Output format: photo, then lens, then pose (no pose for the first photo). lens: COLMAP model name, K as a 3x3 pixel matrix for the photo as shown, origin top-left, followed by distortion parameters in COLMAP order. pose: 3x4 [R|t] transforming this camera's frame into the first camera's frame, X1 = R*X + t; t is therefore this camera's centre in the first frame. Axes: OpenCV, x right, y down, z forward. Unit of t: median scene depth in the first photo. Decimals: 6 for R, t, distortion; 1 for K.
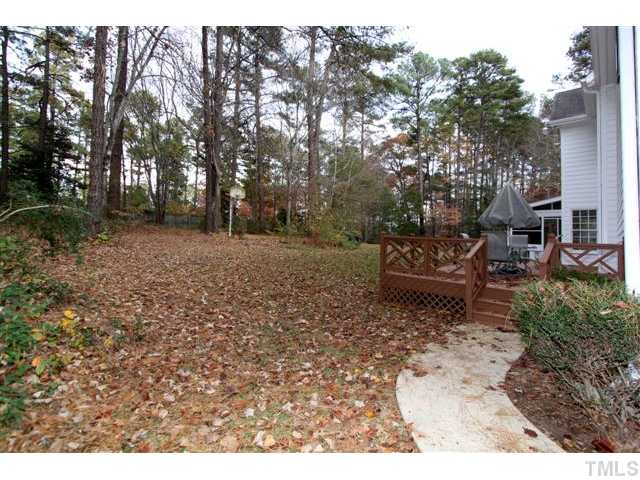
lens RADIAL K [[290.5, 0, 318.9], [0, 290.5, 225.6], [0, 0, 1]] dist [-0.000433, 0.000104]
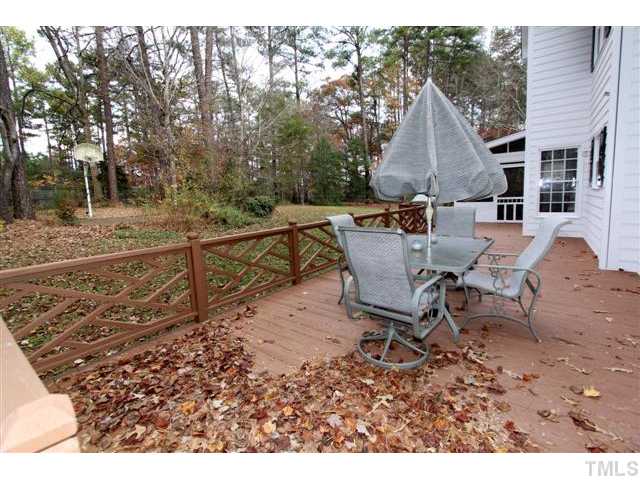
lens RADIAL K [[290.5, 0, 318.9], [0, 290.5, 225.6], [0, 0, 1]] dist [-0.000433, 0.000104]
pose [[0.988758, -0.088092, 0.120819, 0.072483], [0.069788, 0.986500, 0.148148, -0.004902], [-0.132239, -0.138051, 0.981557, 0.103556]]
